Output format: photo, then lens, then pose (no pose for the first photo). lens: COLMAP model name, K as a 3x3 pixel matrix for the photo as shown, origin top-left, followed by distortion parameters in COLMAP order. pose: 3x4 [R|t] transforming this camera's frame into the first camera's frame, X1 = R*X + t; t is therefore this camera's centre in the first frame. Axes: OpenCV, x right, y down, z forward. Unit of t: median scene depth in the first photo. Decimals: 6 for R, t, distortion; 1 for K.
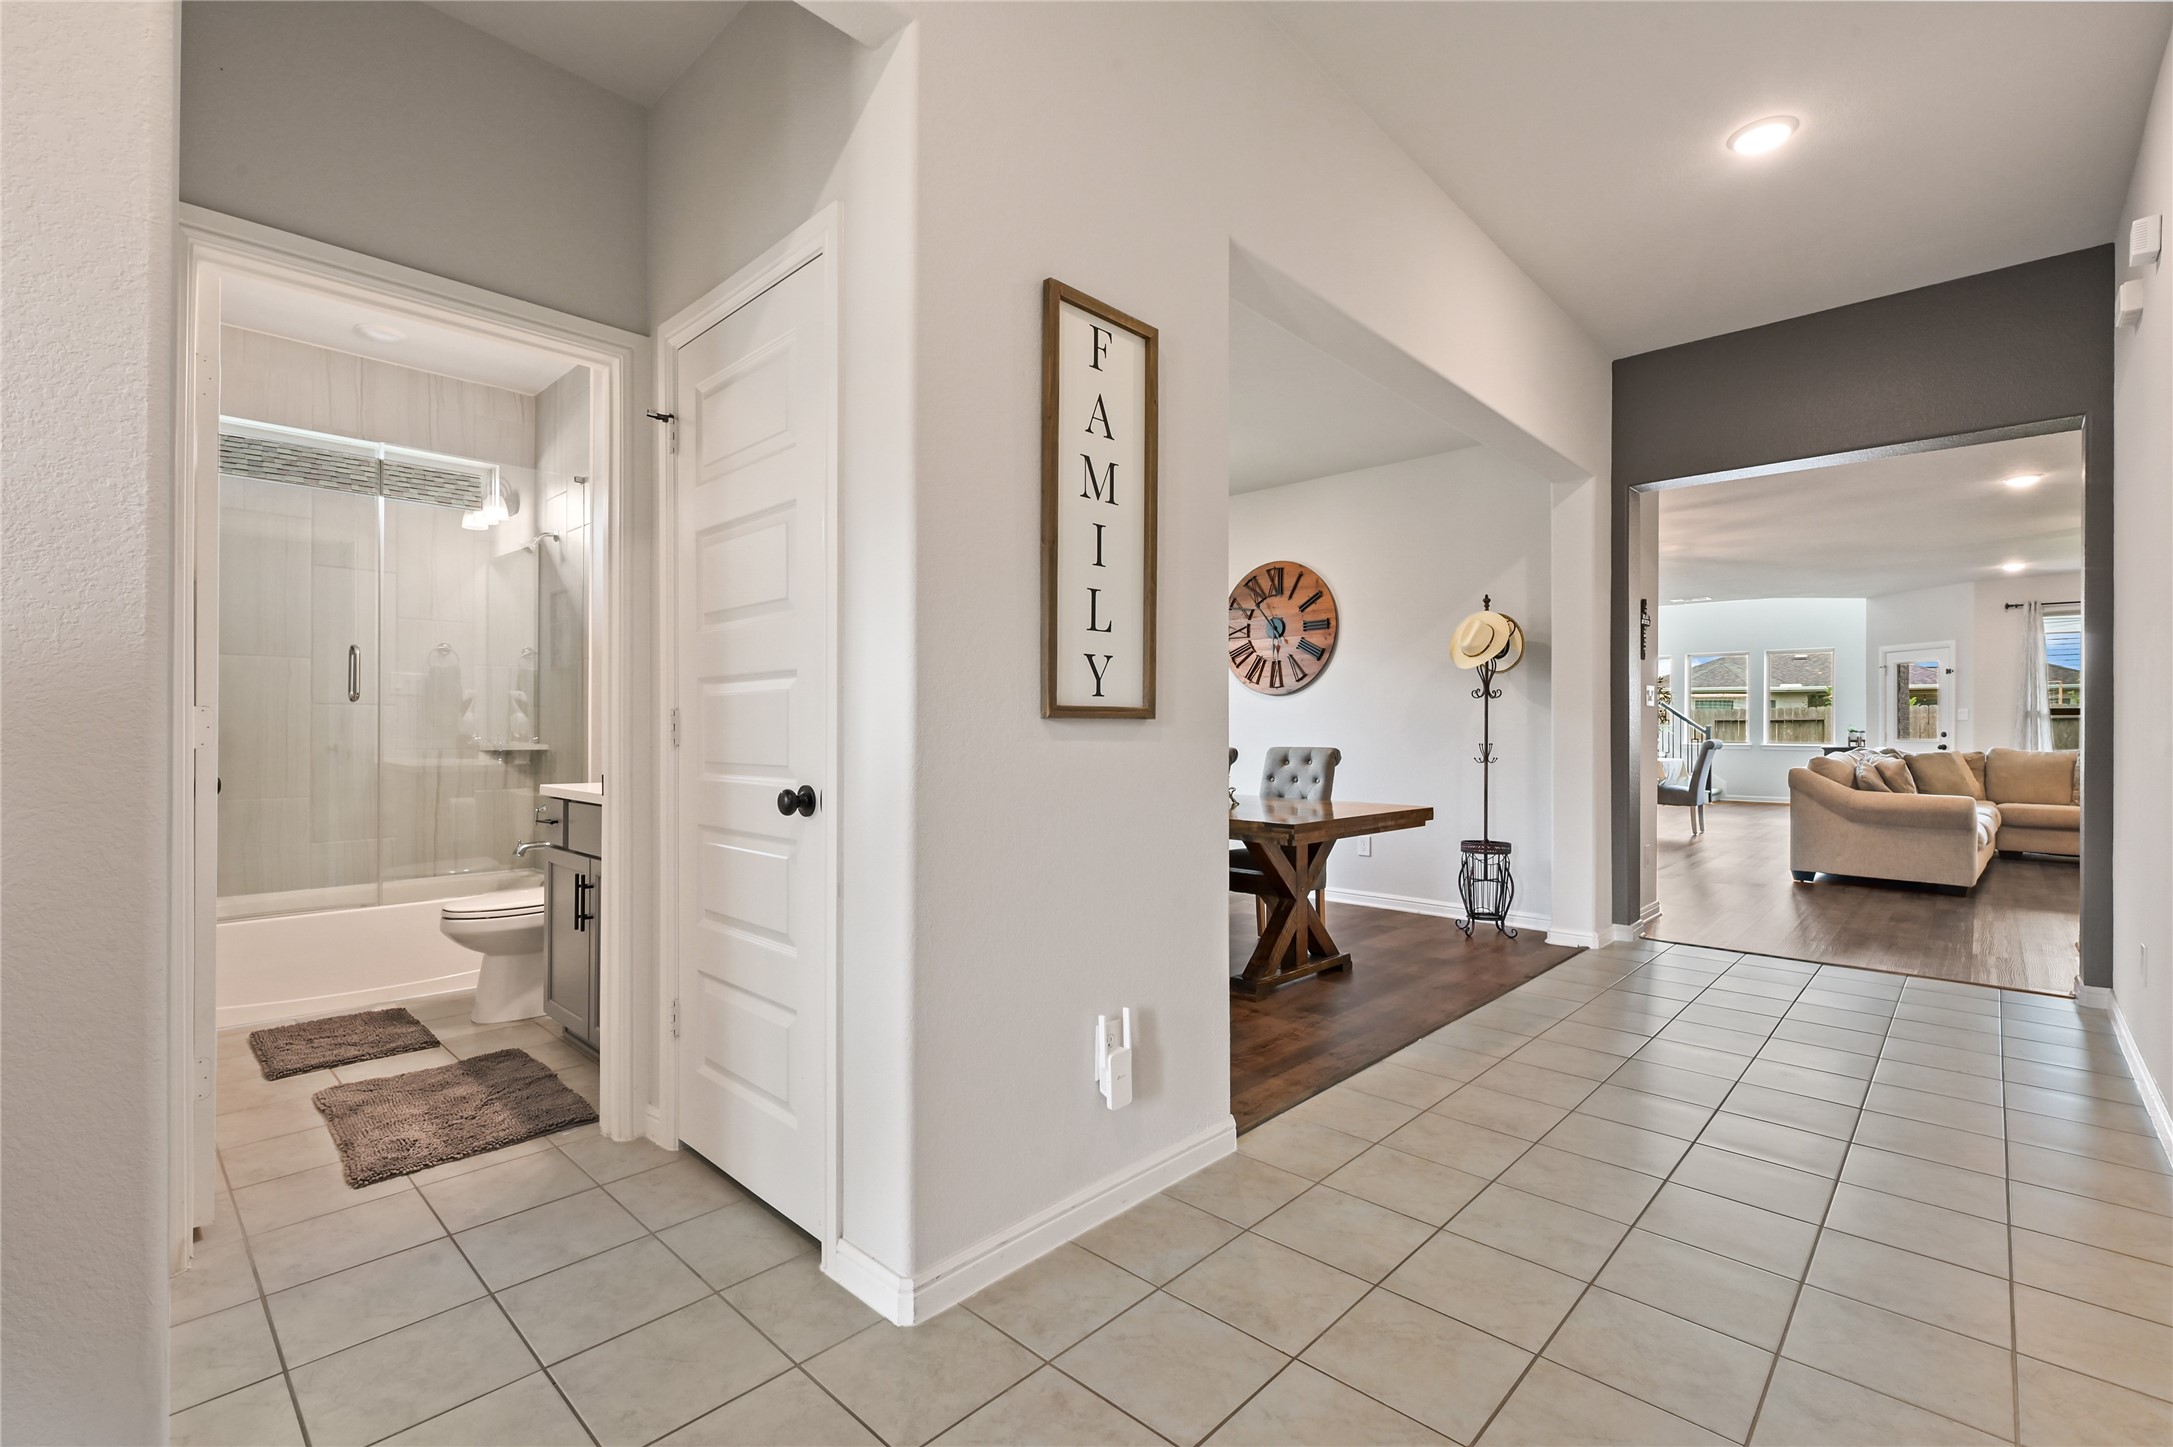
lens RADIAL K [[939.6, 0, 1076.2], [0, 939.6, 717.5], [0, 0, 1]] dist [0.000859, 0.000081]
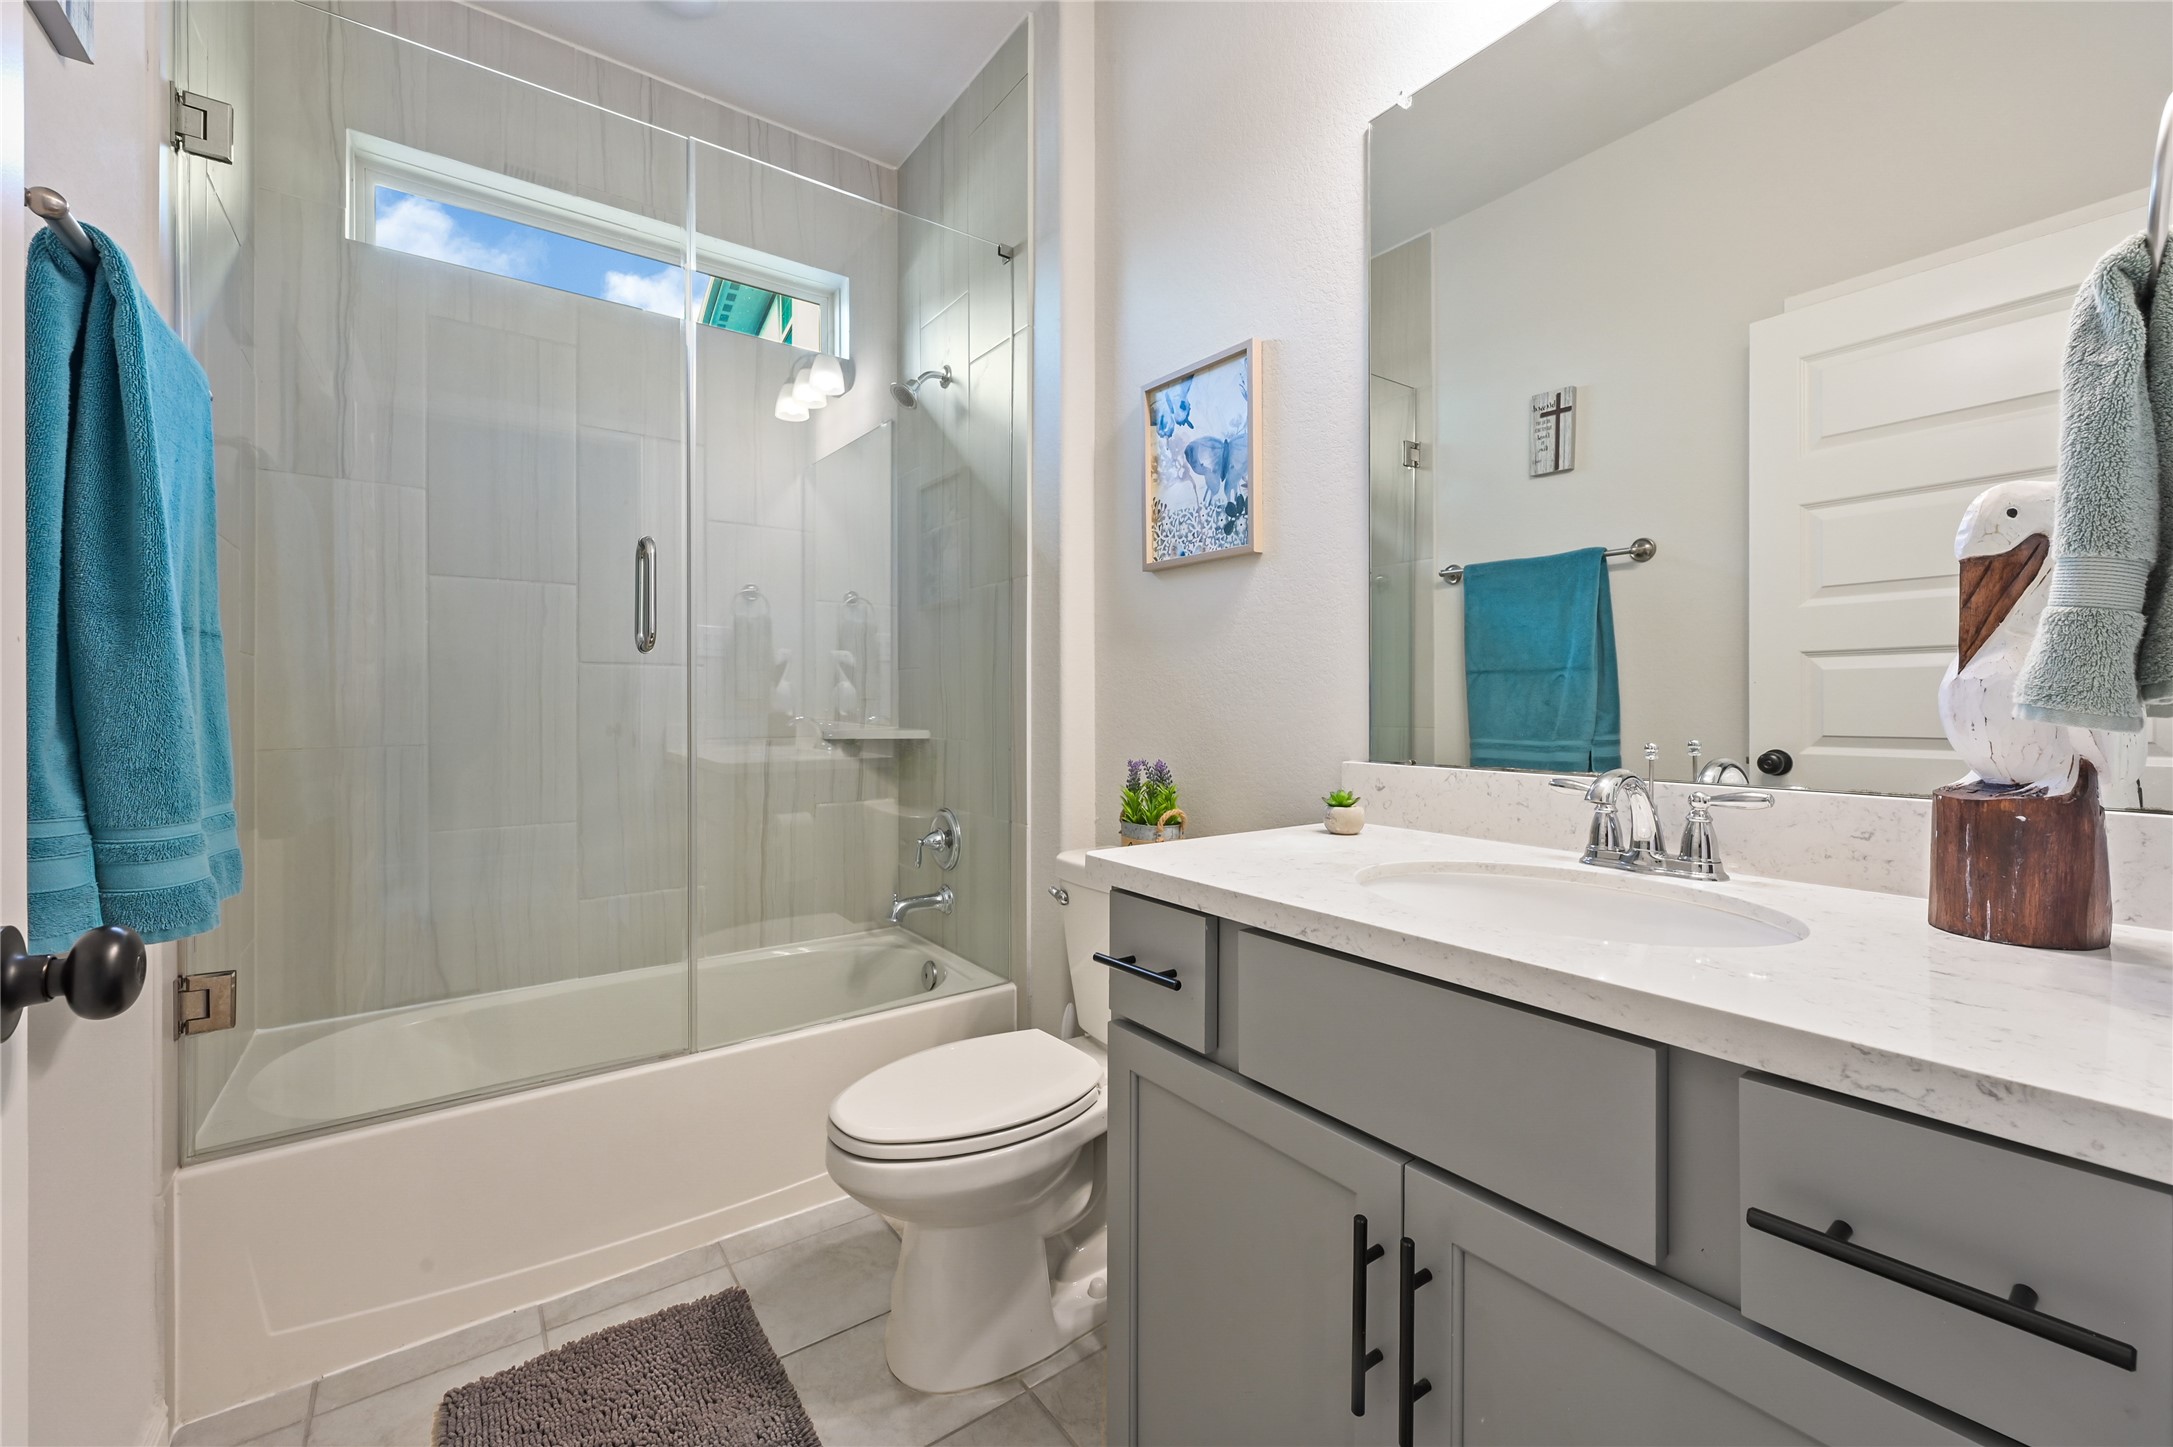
lens RADIAL K [[880.4, 0, 1082.6], [0, 880.4, 720.4], [0, 0, 1]] dist [0.001738, 0.000452]
pose [[0.983016, 0.012228, -0.183111, -0.381152], [-0.007208, 0.999580, 0.028054, 0.005747], [0.183377, -0.026258, 0.982692, 0.487913]]
